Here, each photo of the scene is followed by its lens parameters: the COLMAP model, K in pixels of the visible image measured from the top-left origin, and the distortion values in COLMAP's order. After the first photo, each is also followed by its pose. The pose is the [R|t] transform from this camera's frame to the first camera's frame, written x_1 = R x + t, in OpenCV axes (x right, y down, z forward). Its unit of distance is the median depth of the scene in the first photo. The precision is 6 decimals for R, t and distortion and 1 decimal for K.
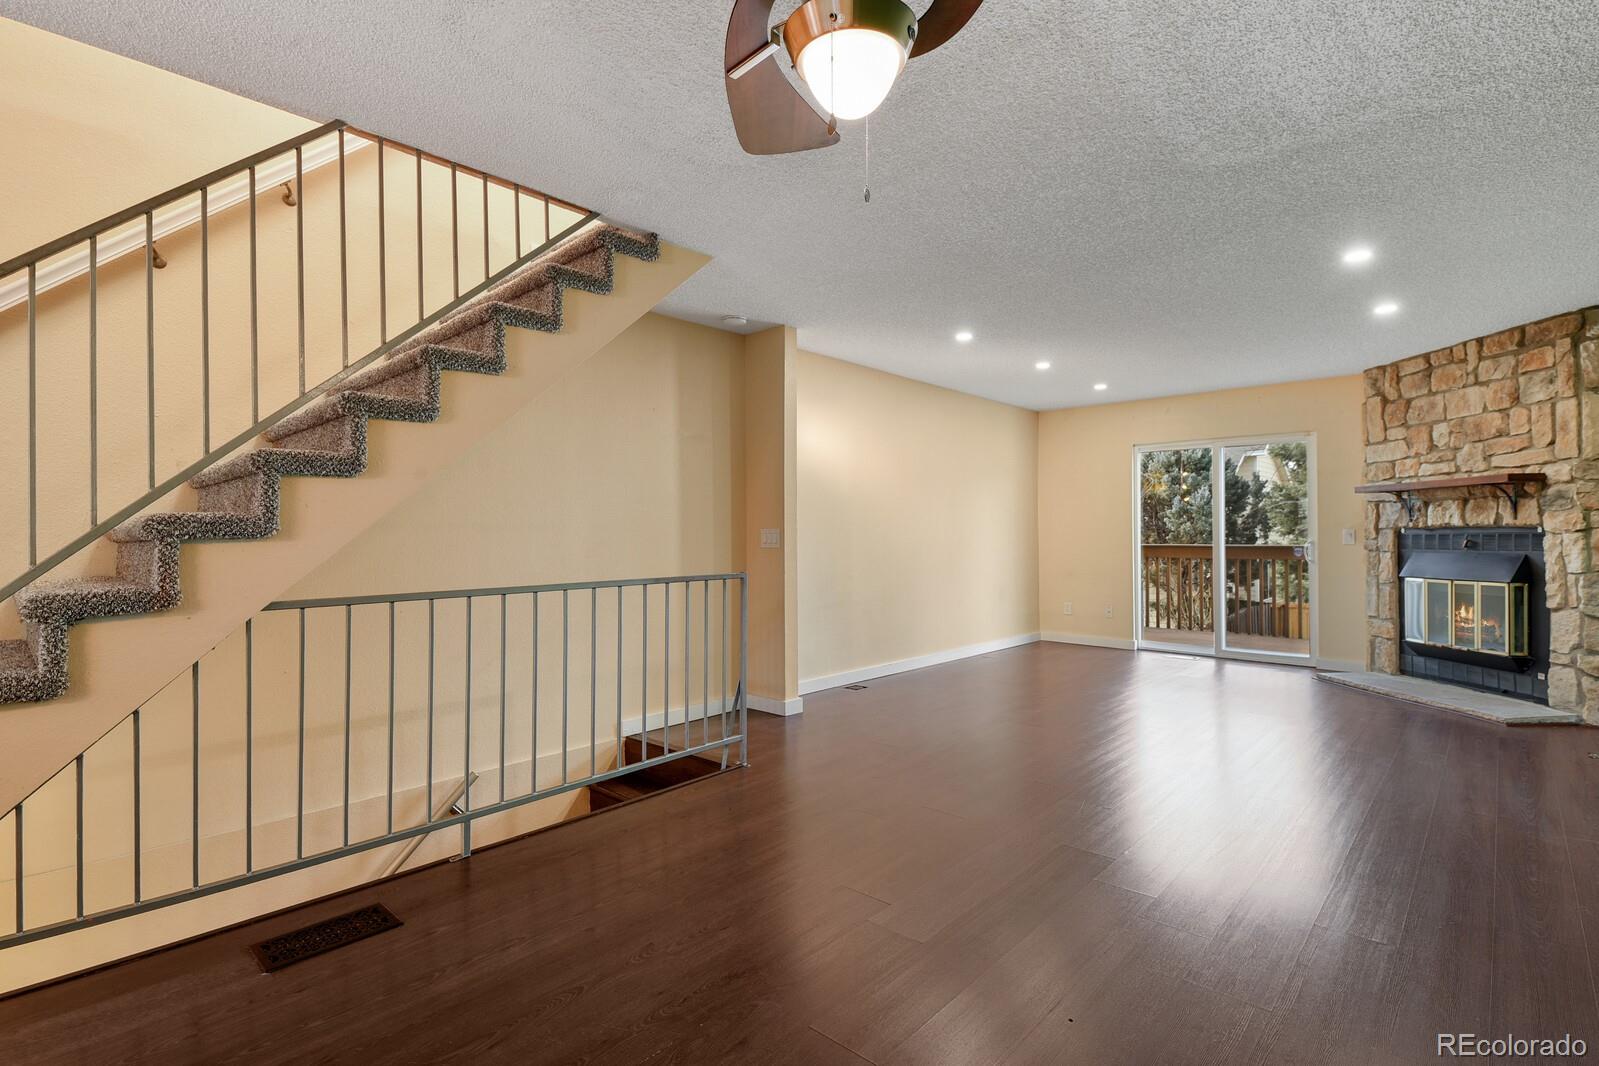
lens RADIAL K [[776.0, 0, 783.4], [0, 776.0, 536.5], [0, 0, 1]] dist [0.008861, -0.011904]
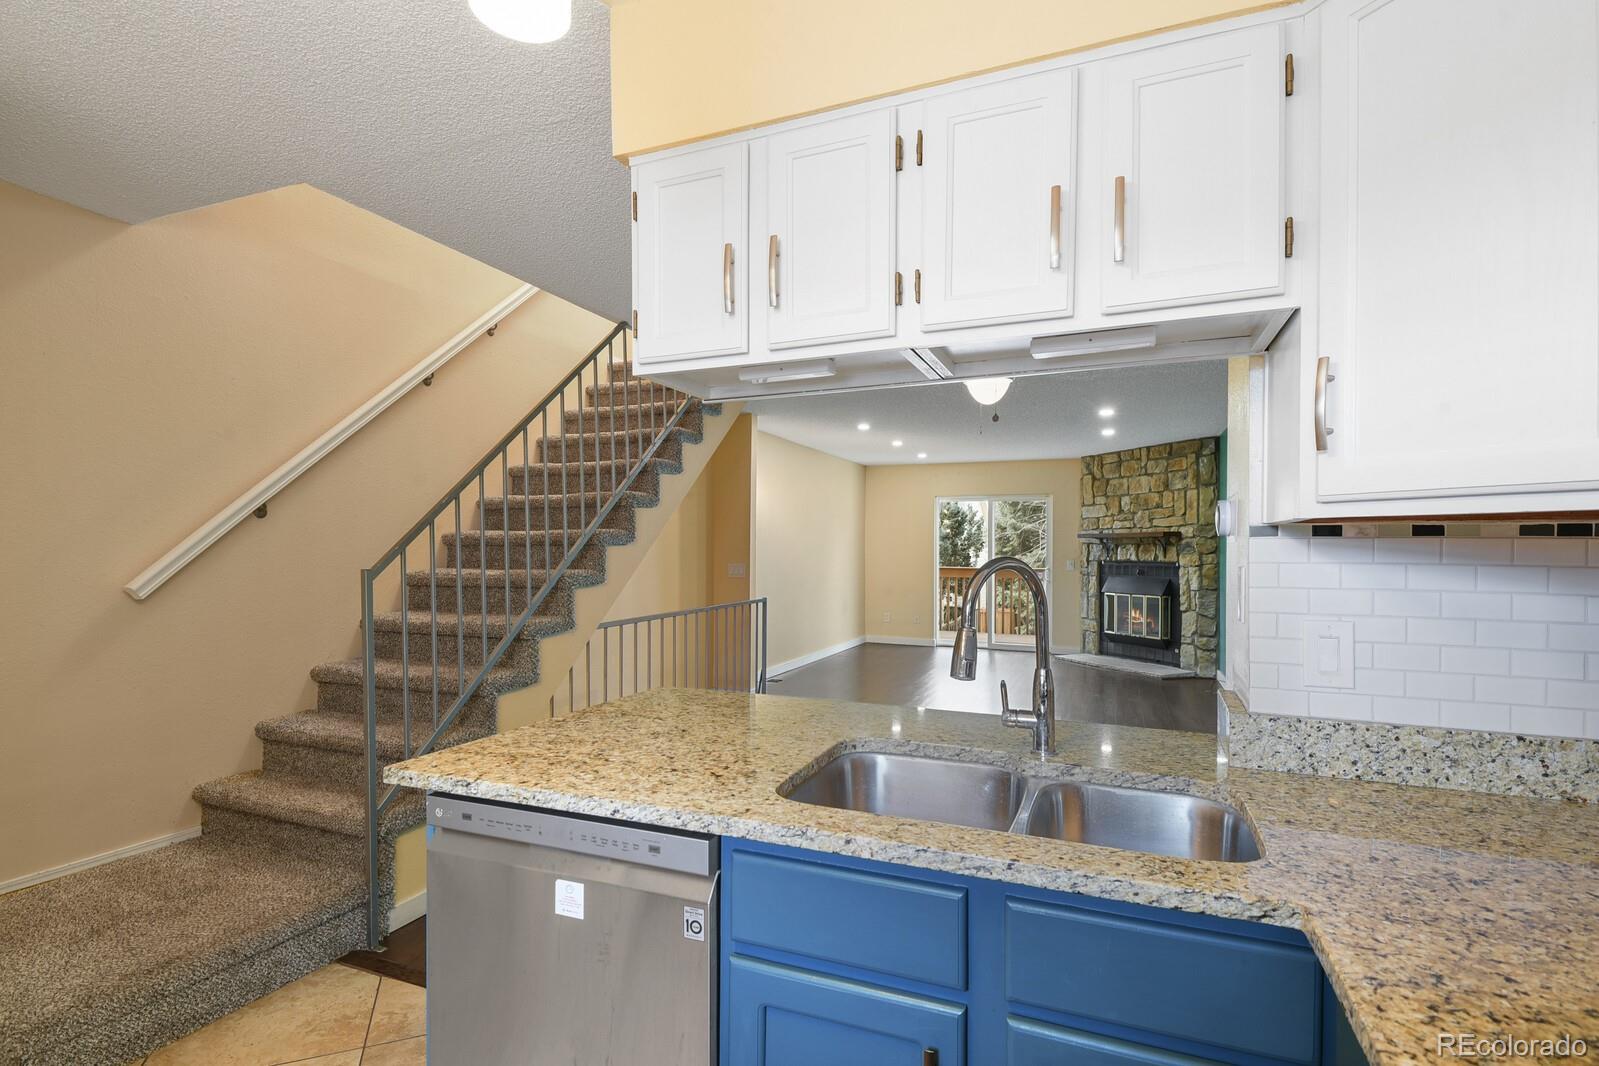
lens RADIAL K [[776.0, 0, 780.4], [0, 776.0, 561.7], [0, 0, 1]] dist [0.008861, -0.011904]
pose [[0.941955, 0.001434, 0.335737, -0.375302], [-0.007400, 0.999837, 0.016492, -0.033411], [-0.335659, -0.018019, 0.941811, -0.282966]]
